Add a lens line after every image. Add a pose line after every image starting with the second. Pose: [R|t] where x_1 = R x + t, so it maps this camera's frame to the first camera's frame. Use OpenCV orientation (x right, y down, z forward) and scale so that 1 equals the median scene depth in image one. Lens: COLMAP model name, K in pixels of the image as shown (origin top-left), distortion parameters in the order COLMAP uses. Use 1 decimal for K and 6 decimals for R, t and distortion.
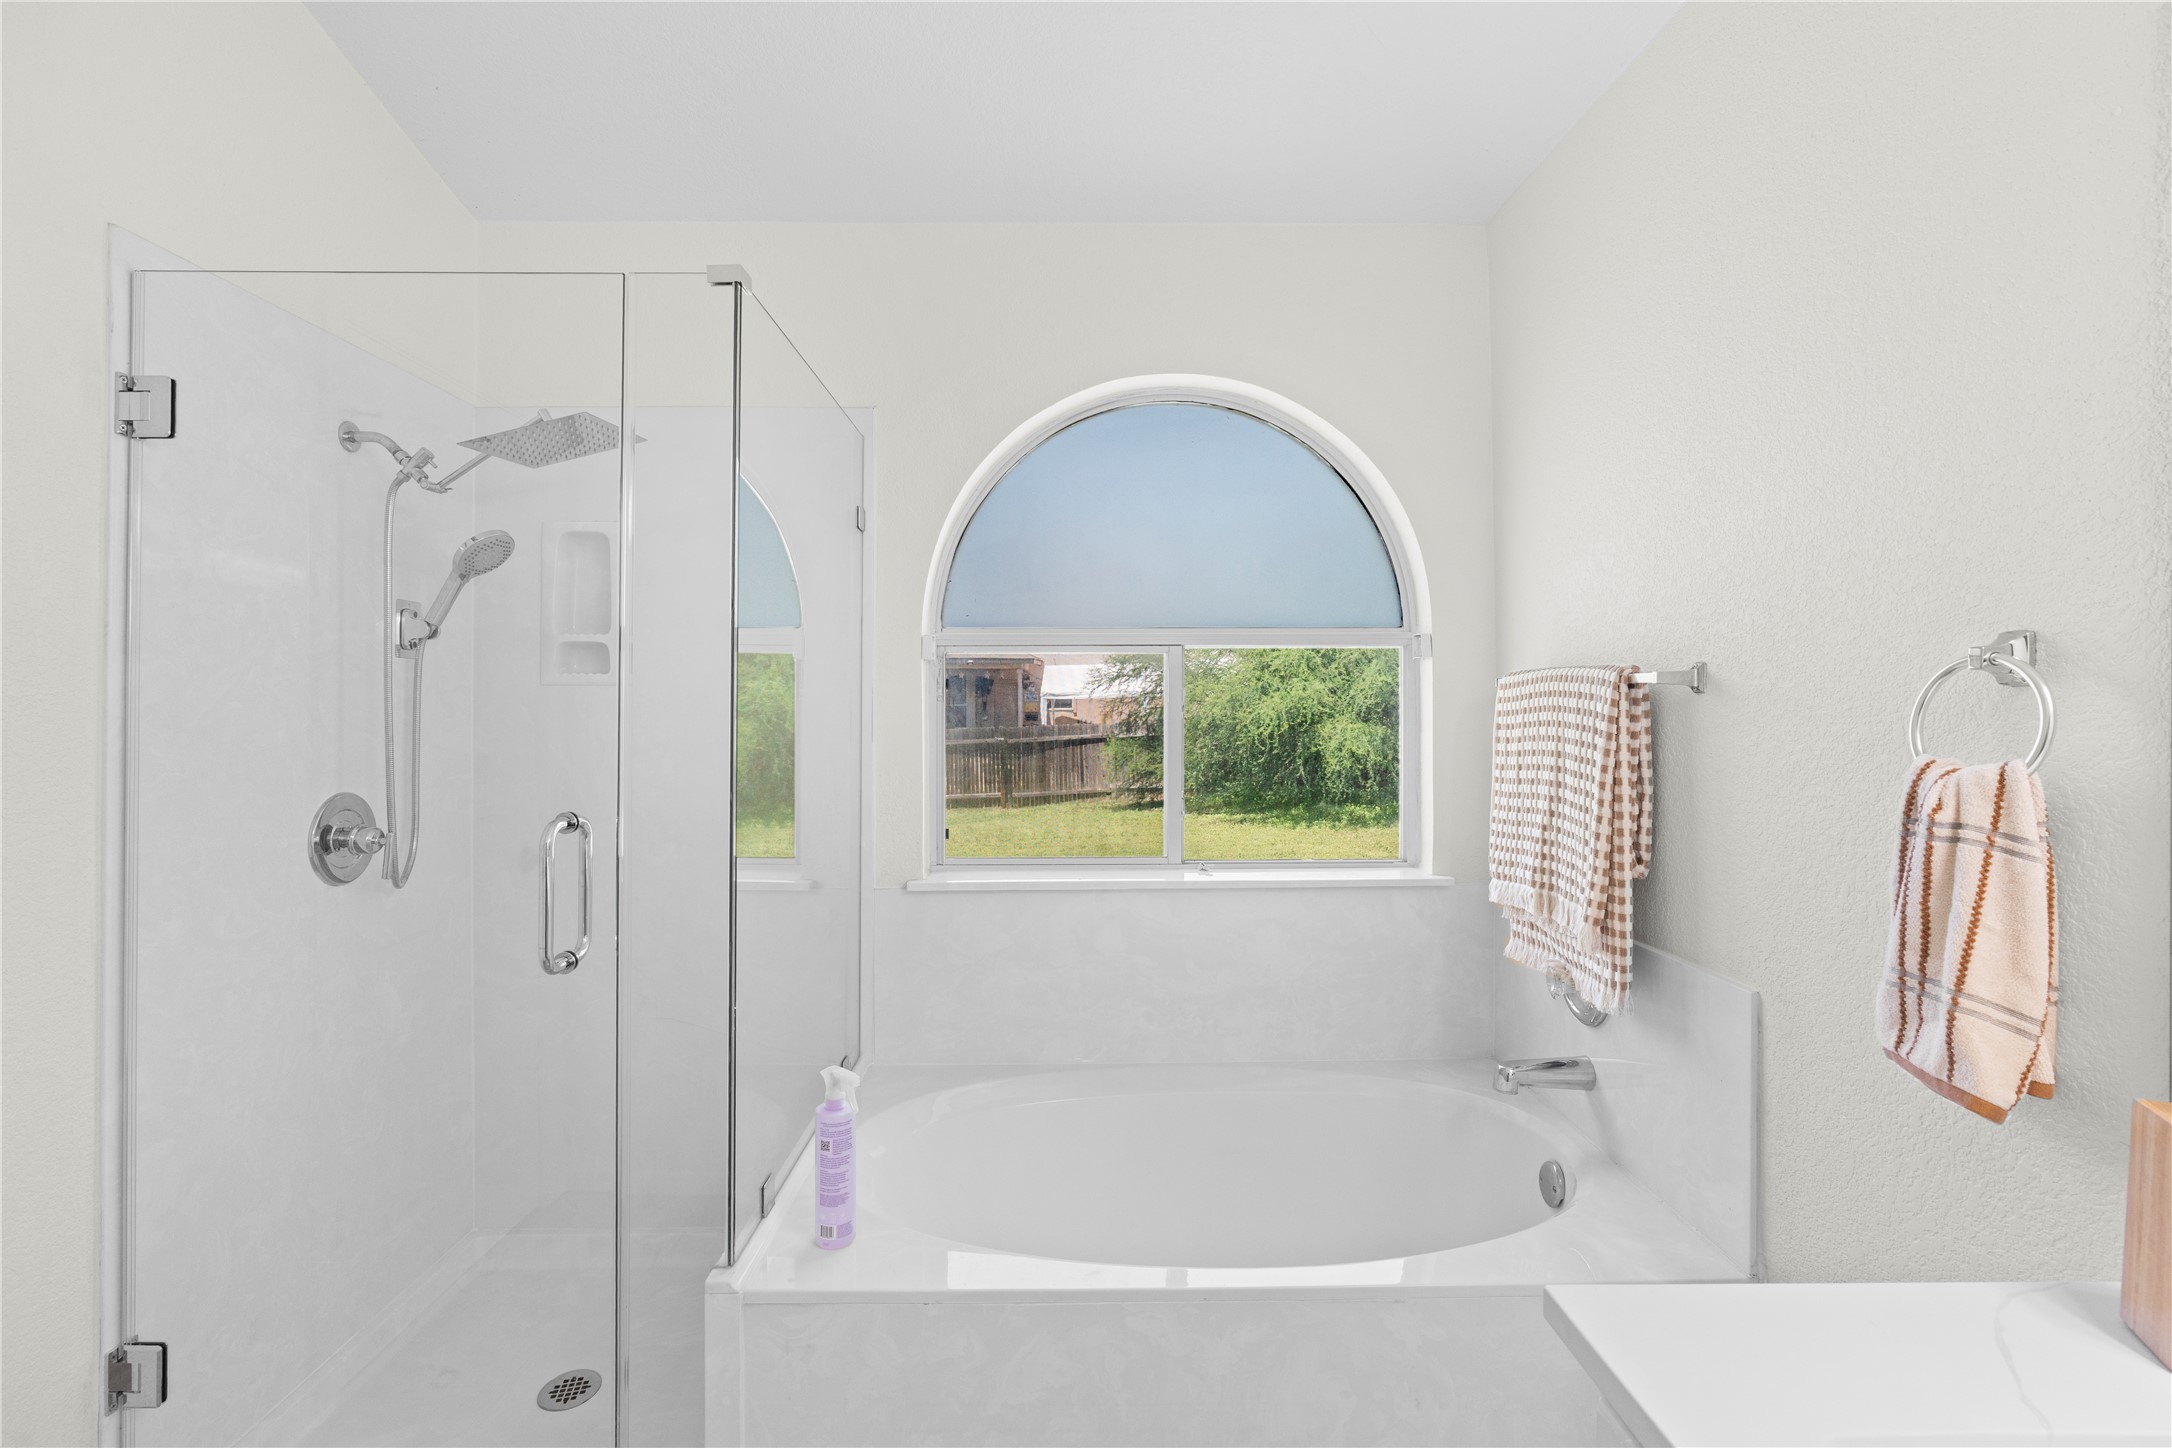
lens RADIAL K [[983.8, 0, 1069.6], [0, 983.8, 683.0], [0, 0, 1]] dist [-0.012021, 0.004205]
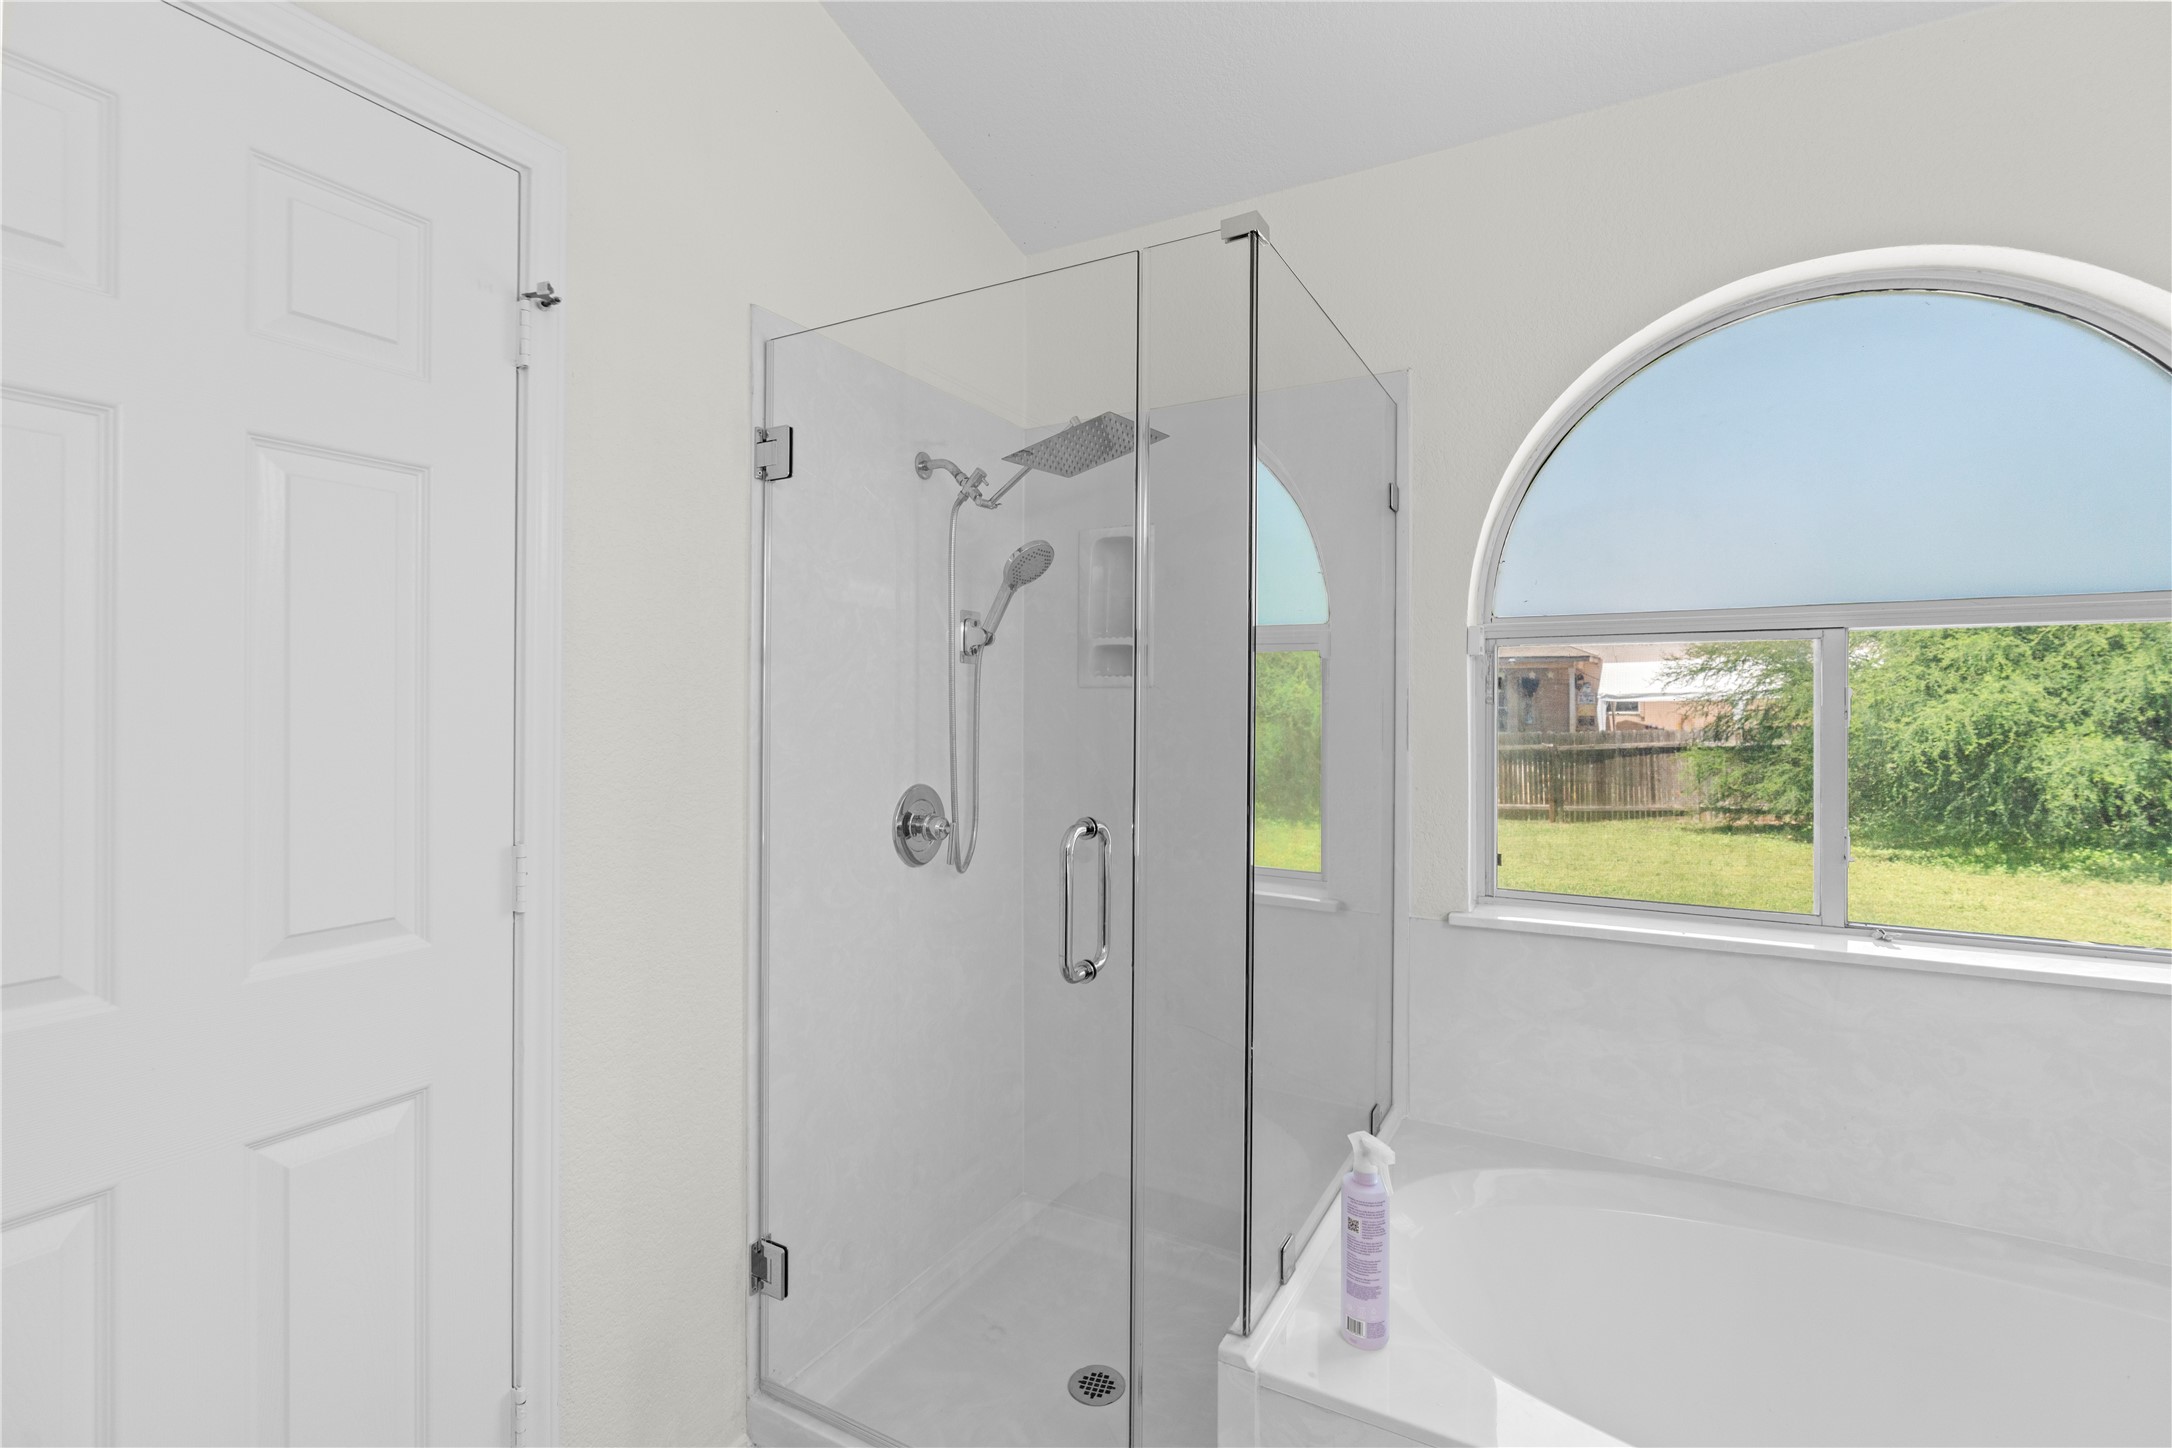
lens RADIAL K [[983.8, 0, 1078.9], [0, 983.8, 706.8], [0, 0, 1]] dist [-0.012021, 0.004205]
pose [[0.869960, 0.005023, -0.493097, -0.028824], [0.006008, 0.999766, 0.020784, 0.001336], [0.493086, -0.021044, 0.869726, 0.112482]]
